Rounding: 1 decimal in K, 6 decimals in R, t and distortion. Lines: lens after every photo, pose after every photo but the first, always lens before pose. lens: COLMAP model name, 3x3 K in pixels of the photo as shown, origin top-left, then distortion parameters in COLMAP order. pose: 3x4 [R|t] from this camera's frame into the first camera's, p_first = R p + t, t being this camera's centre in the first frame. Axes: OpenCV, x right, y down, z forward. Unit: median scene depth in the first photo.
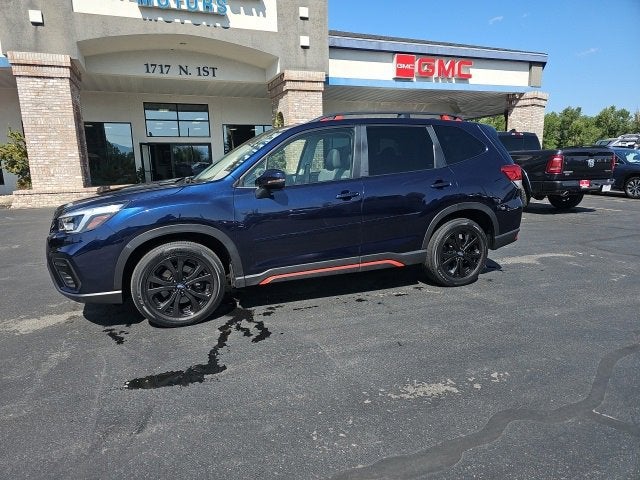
lens RADIAL K [[415.5, 0, 310.3], [0, 415.5, 244.2], [0, 0, 1]] dist [0.052201, -0.042546]
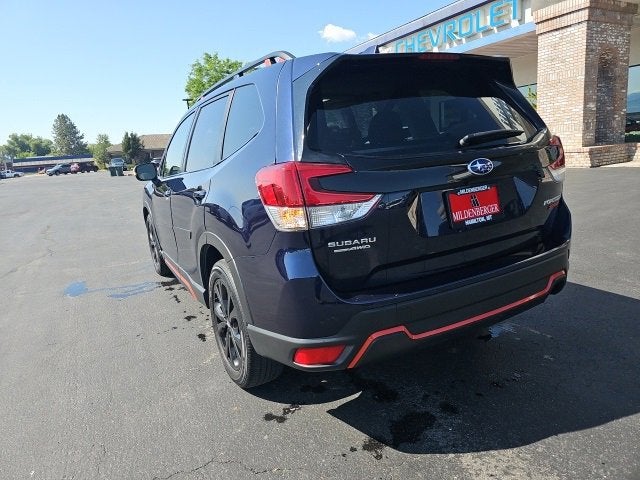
lens RADIAL K [[416.2, 0, 309.4], [0, 416.2, 231.2], [0, 0, 1]] dist [0.051013, -0.042315]
pose [[0.137469, 0.202263, -0.969635, 0.298316], [-0.109711, 0.976015, 0.188040, -0.071022], [0.984411, 0.080530, 0.156362, 0.342601]]
